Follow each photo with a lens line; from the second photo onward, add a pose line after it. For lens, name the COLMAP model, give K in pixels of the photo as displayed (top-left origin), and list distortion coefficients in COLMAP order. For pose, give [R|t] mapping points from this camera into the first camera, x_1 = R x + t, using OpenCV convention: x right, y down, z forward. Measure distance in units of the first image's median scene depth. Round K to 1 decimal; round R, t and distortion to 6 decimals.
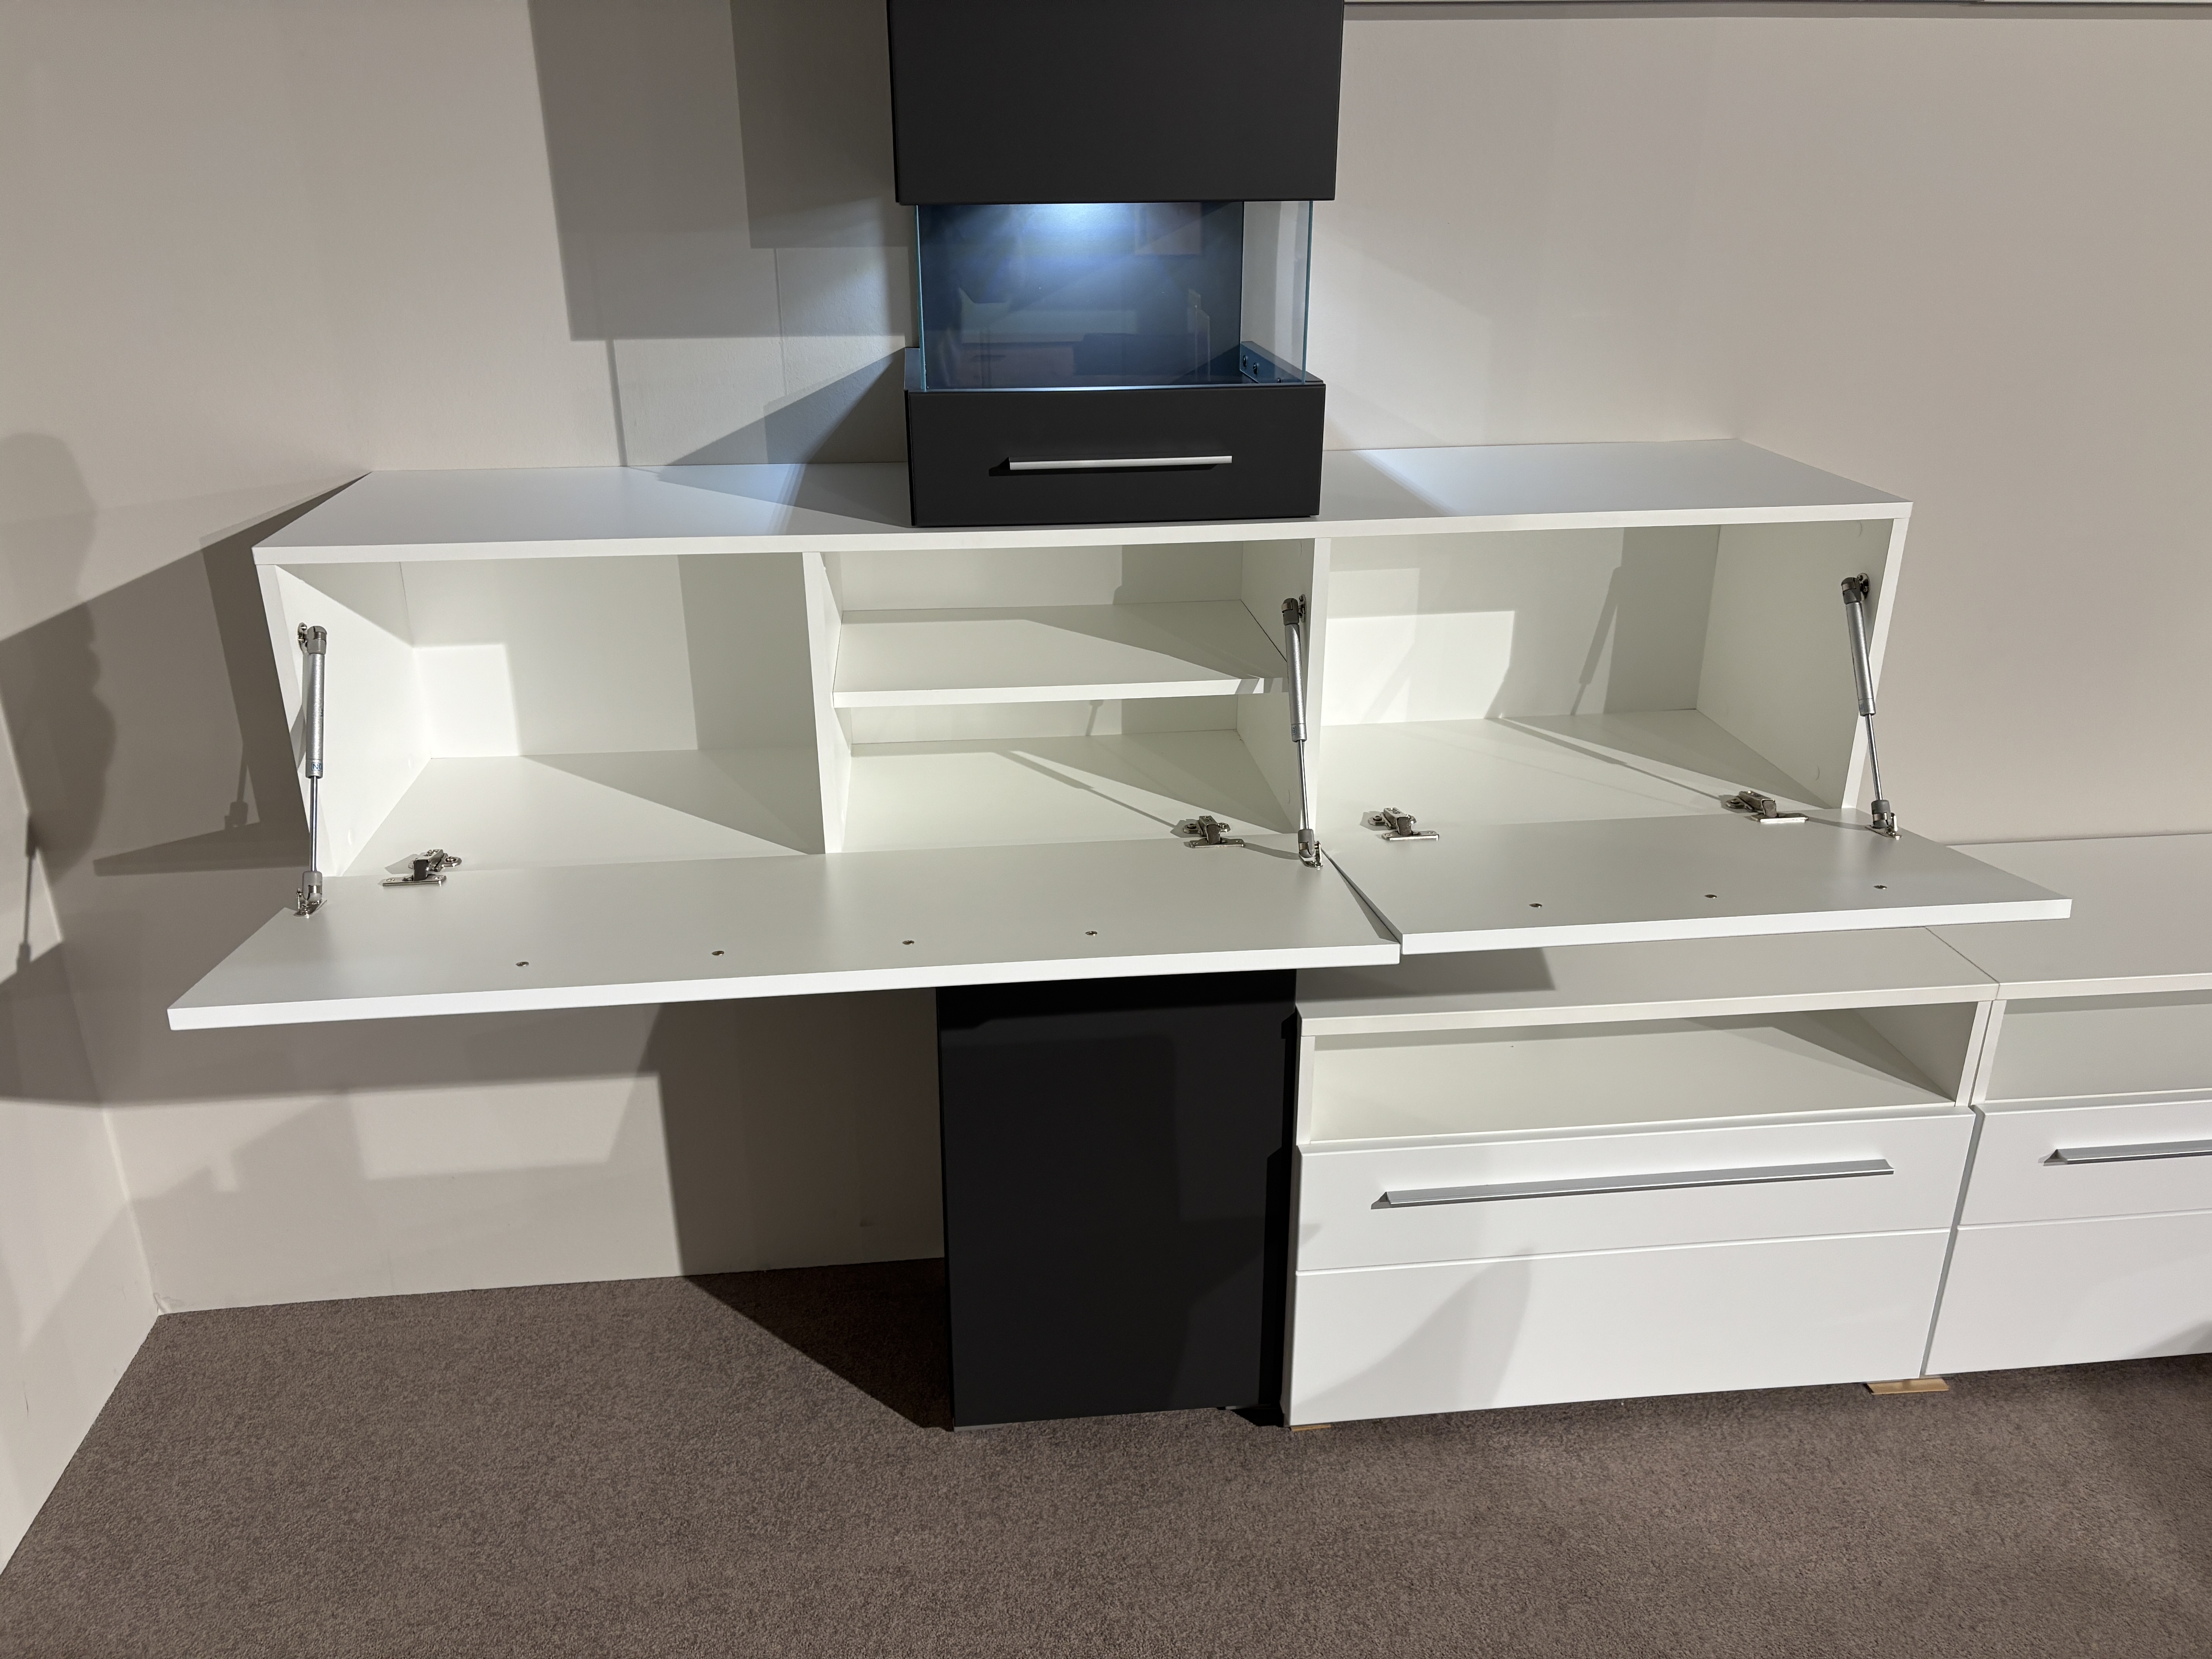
lens RADIAL K [[1723.4, 0, 1093.0], [0, 1723.4, 832.5], [0, 0, 1]] dist [0.065500, -0.085085]
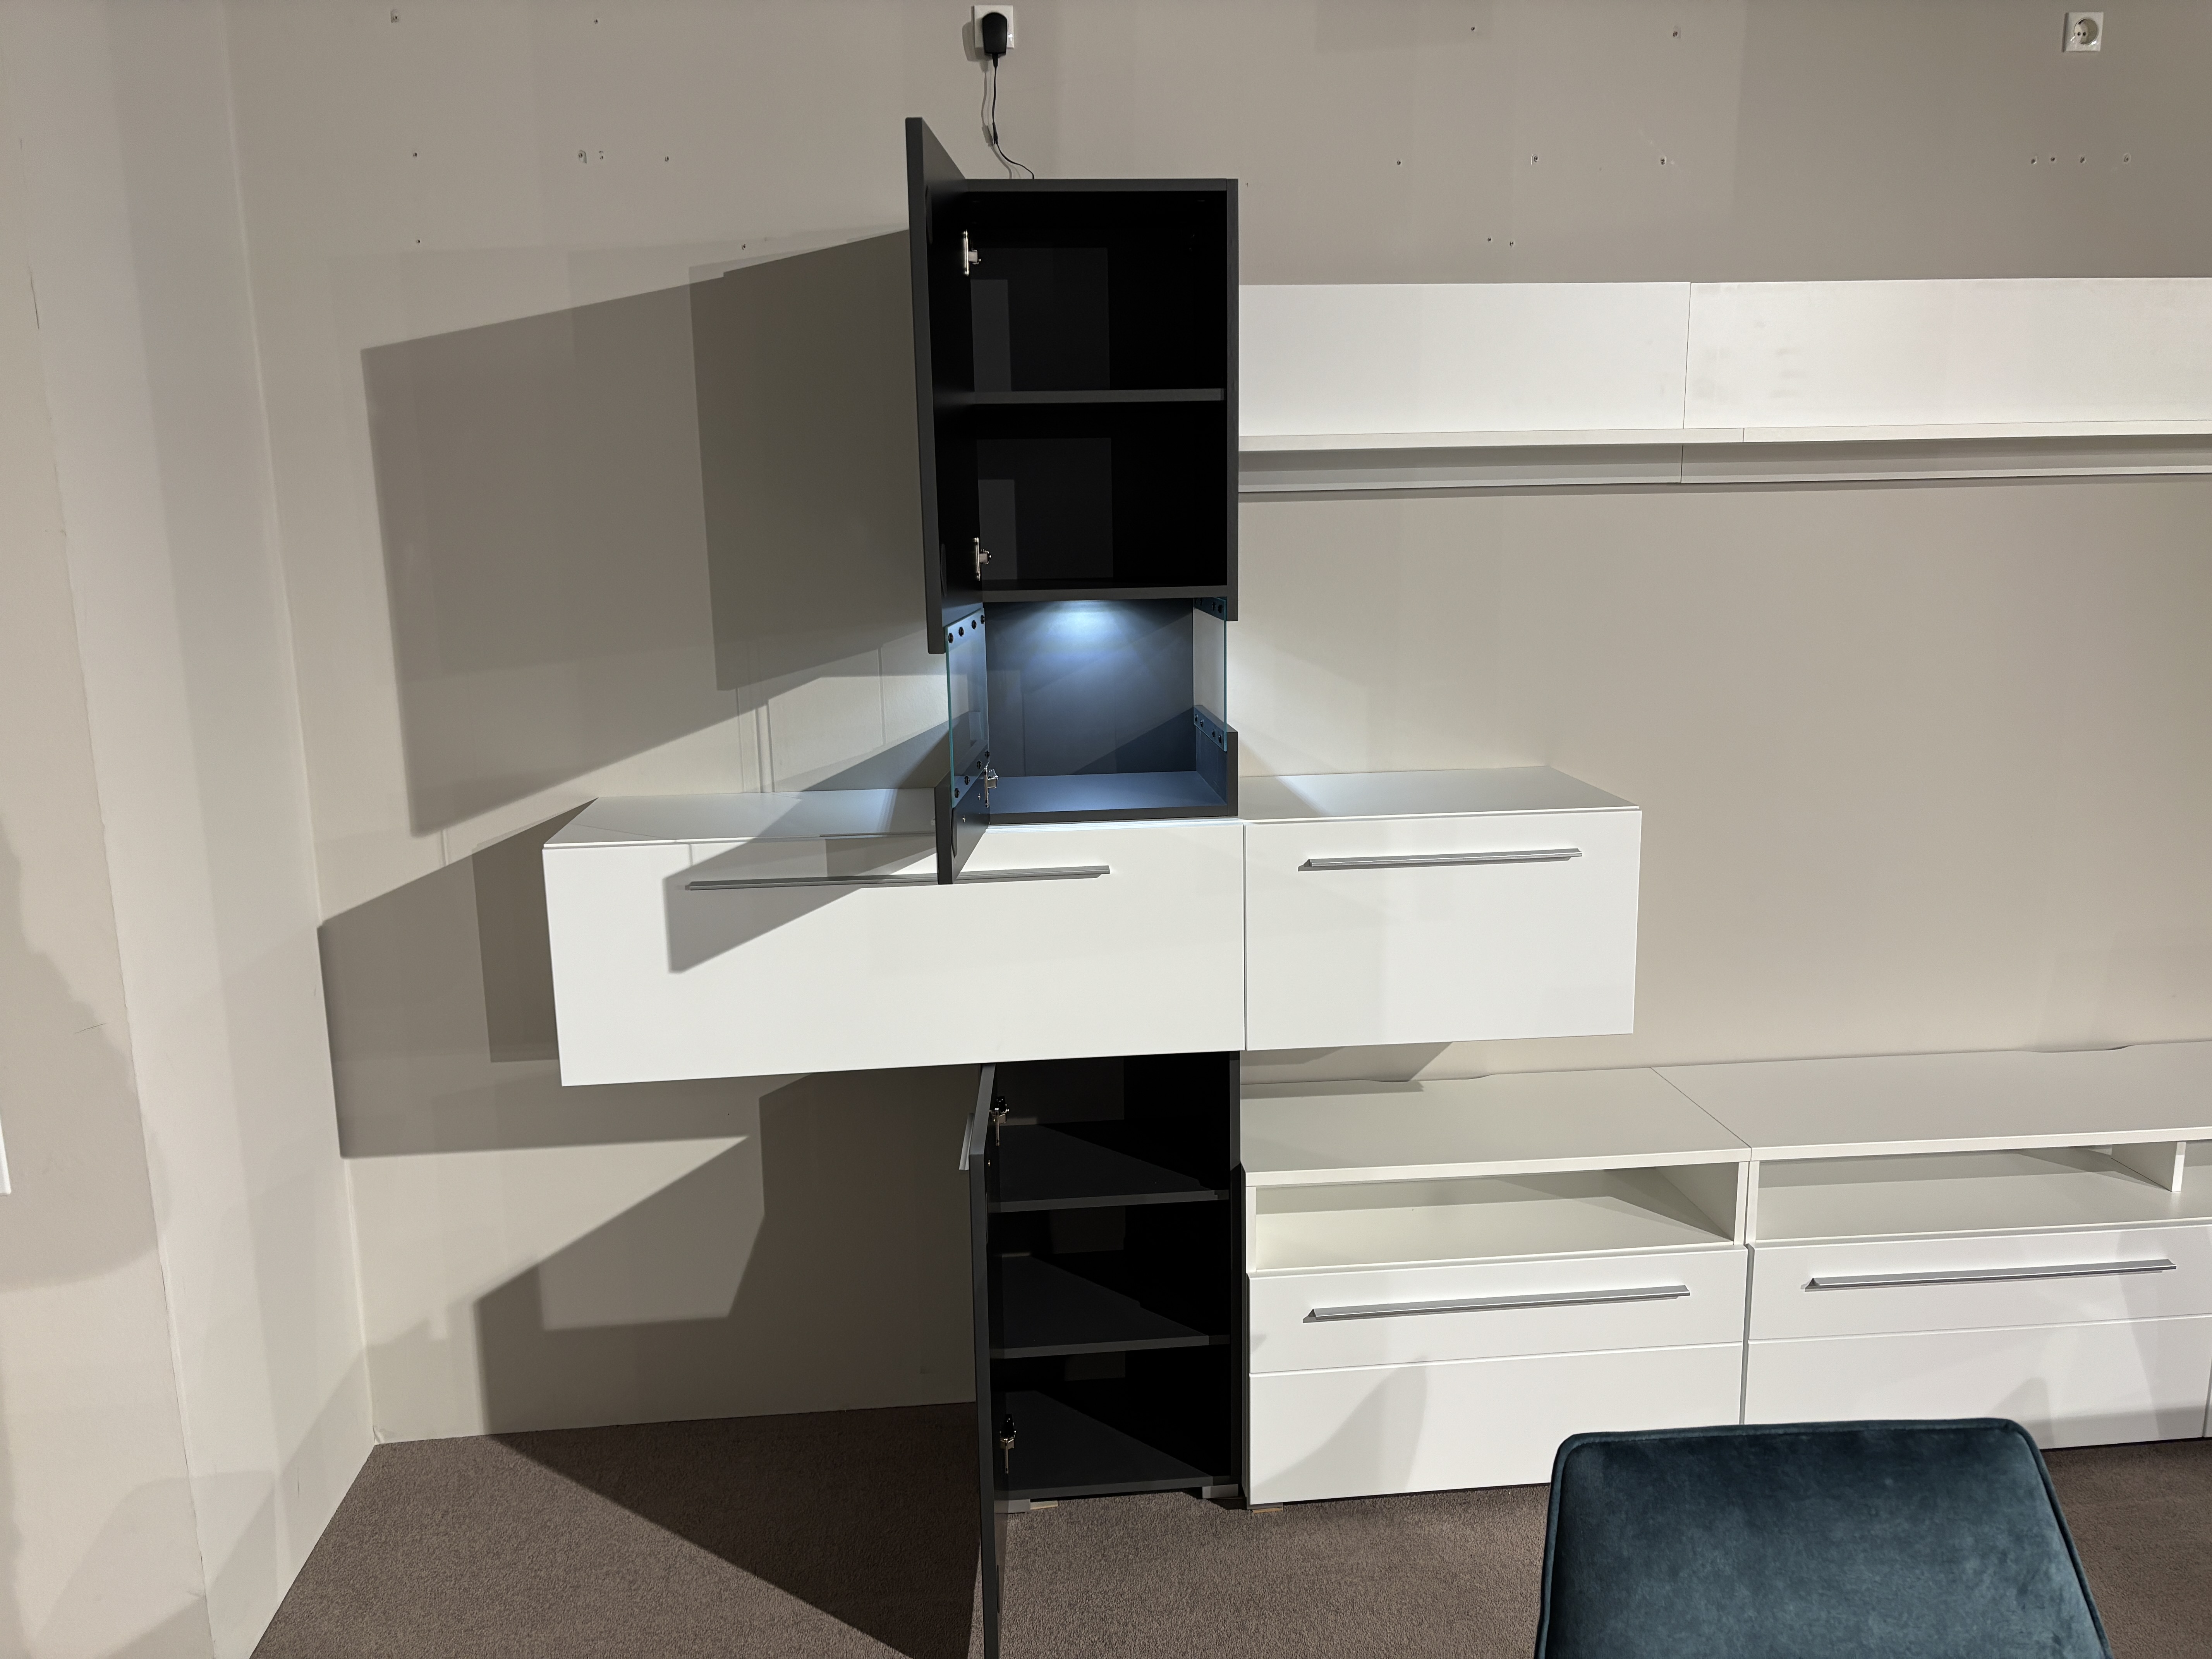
lens RADIAL K [[1688.7, 0, 1127.6], [0, 1688.7, 826.0], [0, 0, 1]] dist [0.061954, -0.072502]
pose [[0.999942, -0.010693, -0.001349, 0.029458], [0.010233, 0.981217, -0.192635, 0.090221], [0.003383, 0.192610, 0.981270, -0.373069]]
